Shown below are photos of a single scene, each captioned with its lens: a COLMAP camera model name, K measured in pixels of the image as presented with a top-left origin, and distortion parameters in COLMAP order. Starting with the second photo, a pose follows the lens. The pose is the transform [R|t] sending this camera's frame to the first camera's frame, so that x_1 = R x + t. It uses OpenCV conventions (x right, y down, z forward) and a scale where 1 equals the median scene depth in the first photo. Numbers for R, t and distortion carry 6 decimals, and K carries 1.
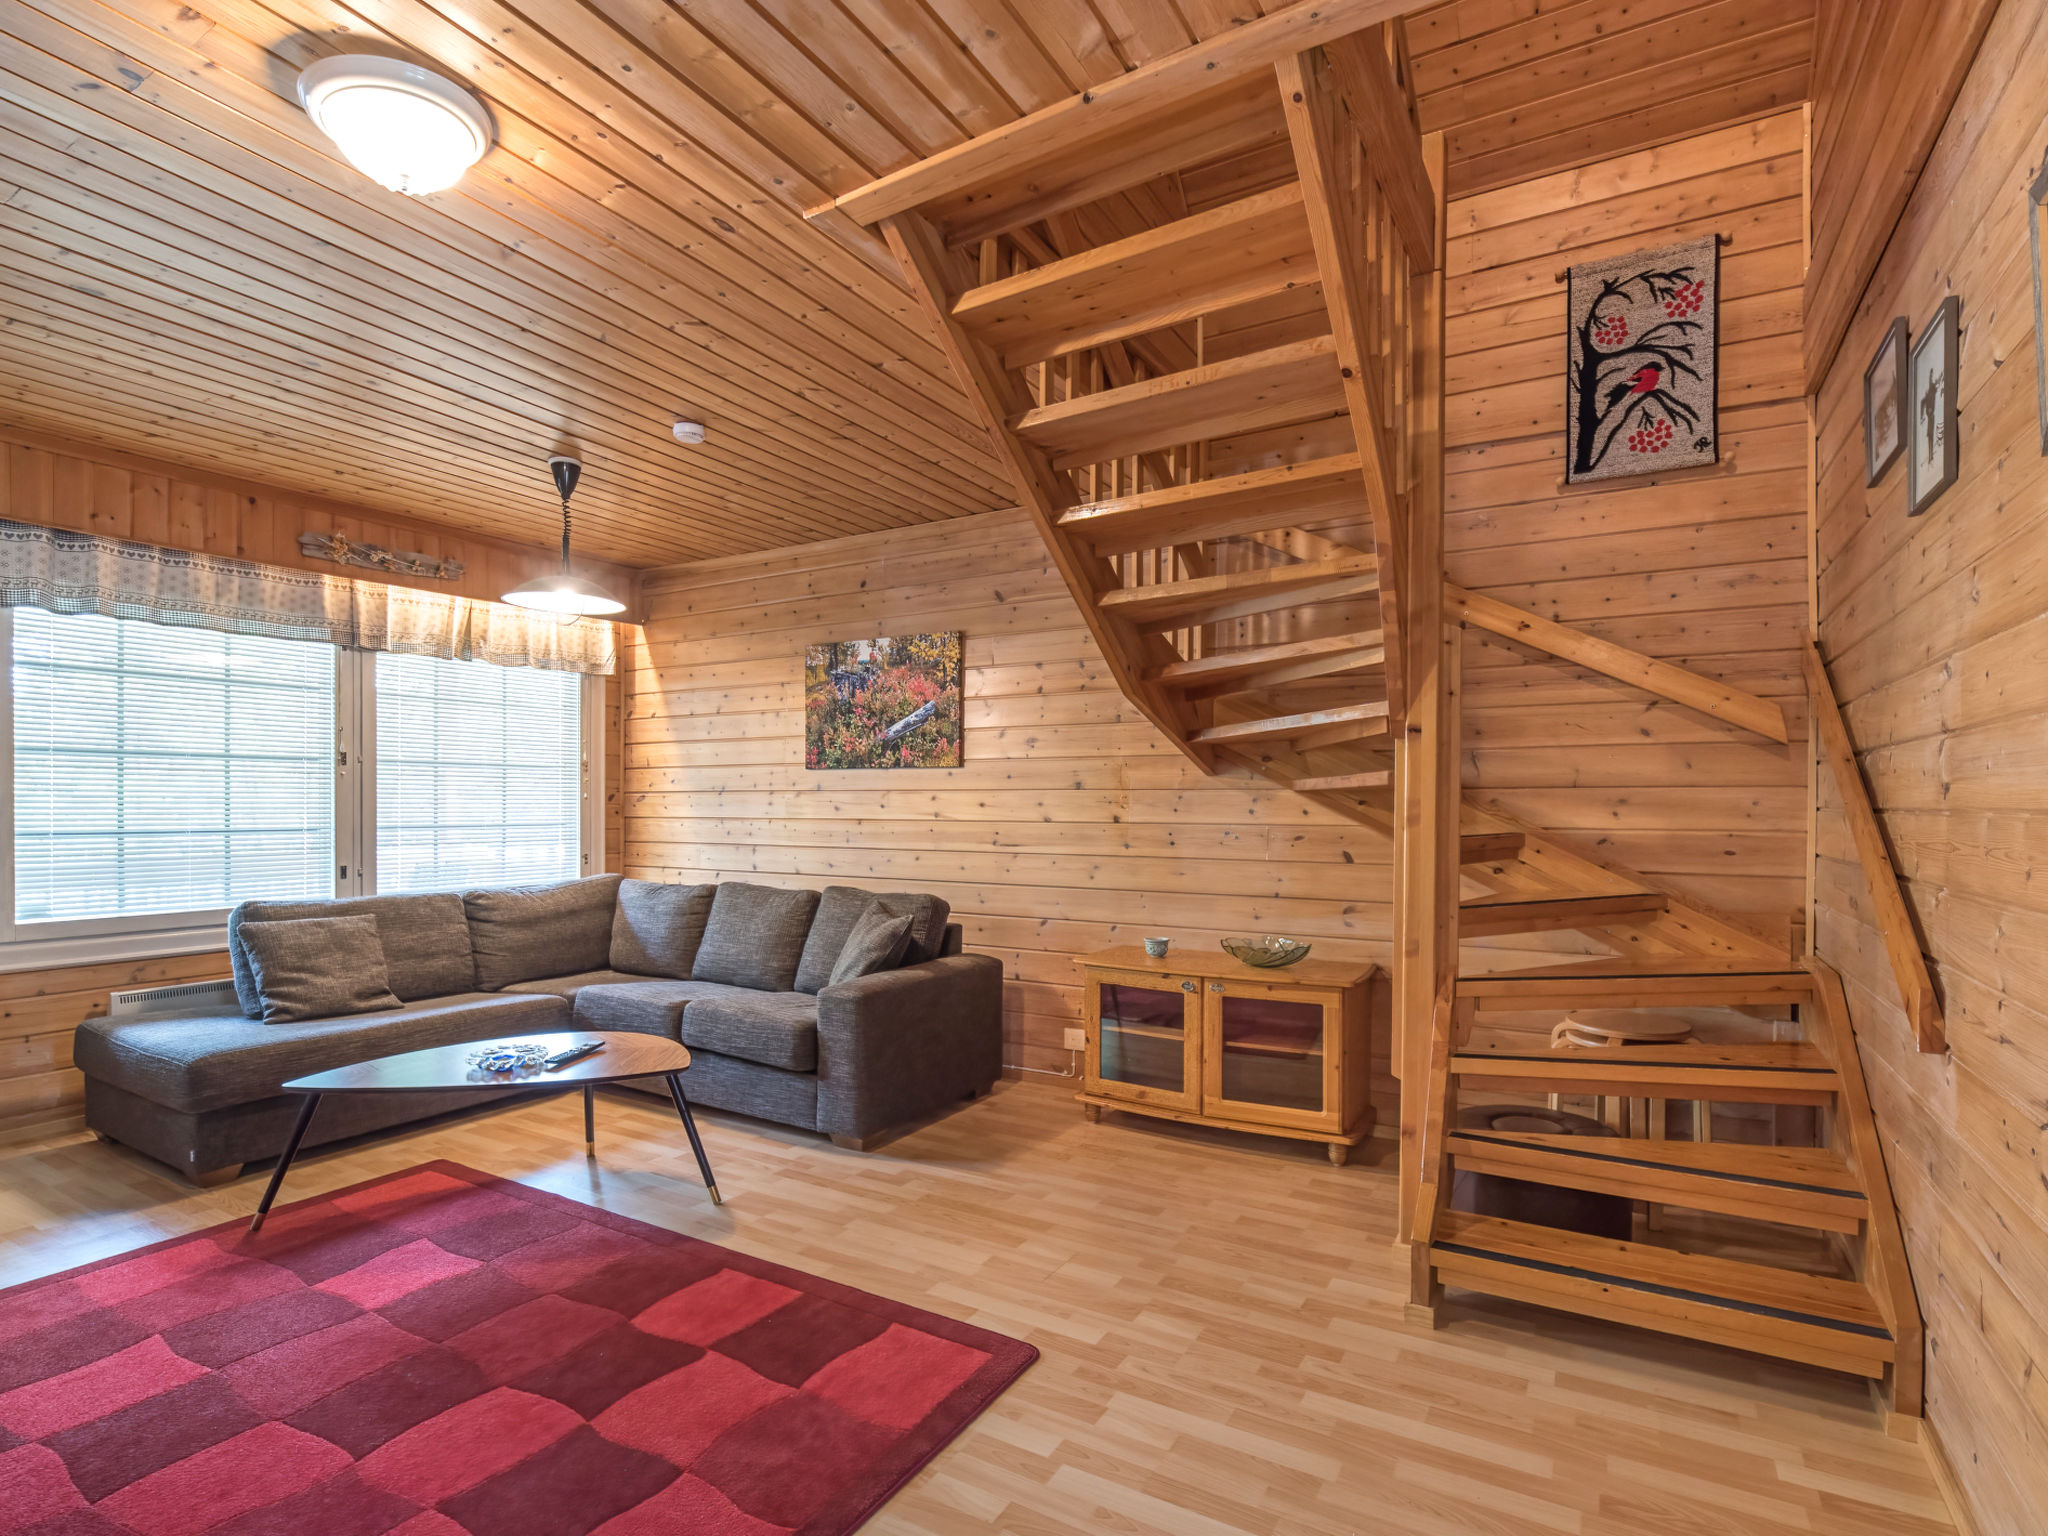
lens RADIAL K [[1013.2, 0, 1024.4], [0, 1013.2, 808.4], [0, 0, 1]] dist [-0.004882, -0.000981]
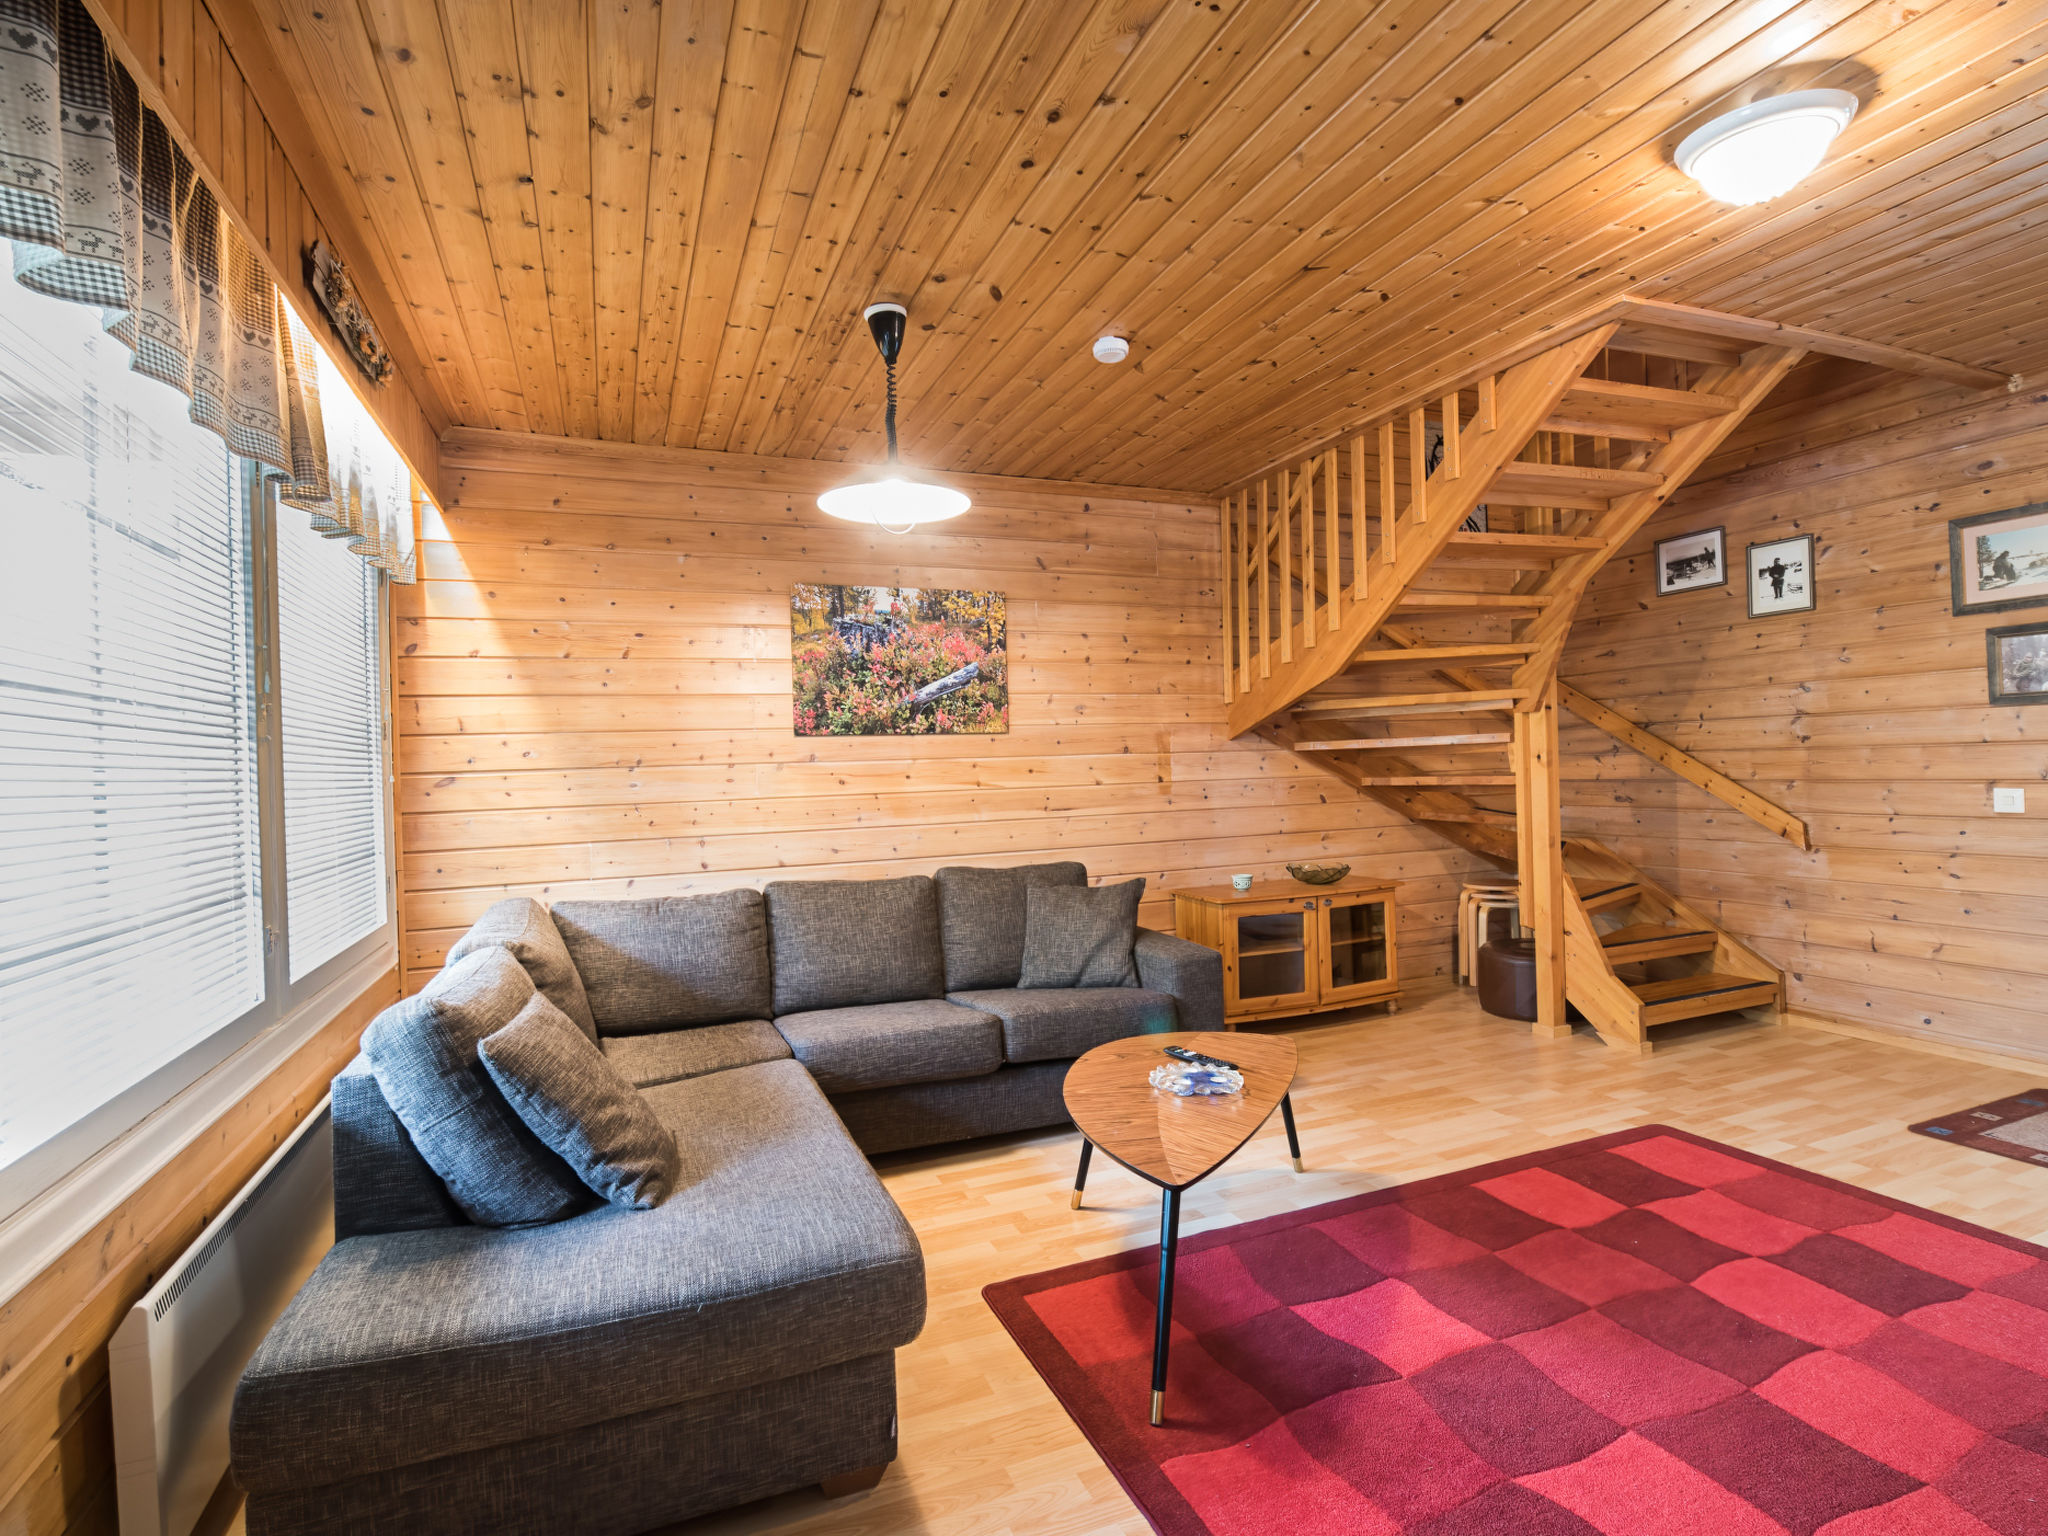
lens RADIAL K [[1003.8, 0, 1024.0], [0, 1003.8, 768.0], [0, 0, 1]] dist [-0.009904, 0.000354]
pose [[0.605051, -0.024910, 0.795797, -0.830834], [0.034756, 0.999384, 0.004857, -0.011668], [-0.795428, 0.024720, 0.605544, 0.413304]]
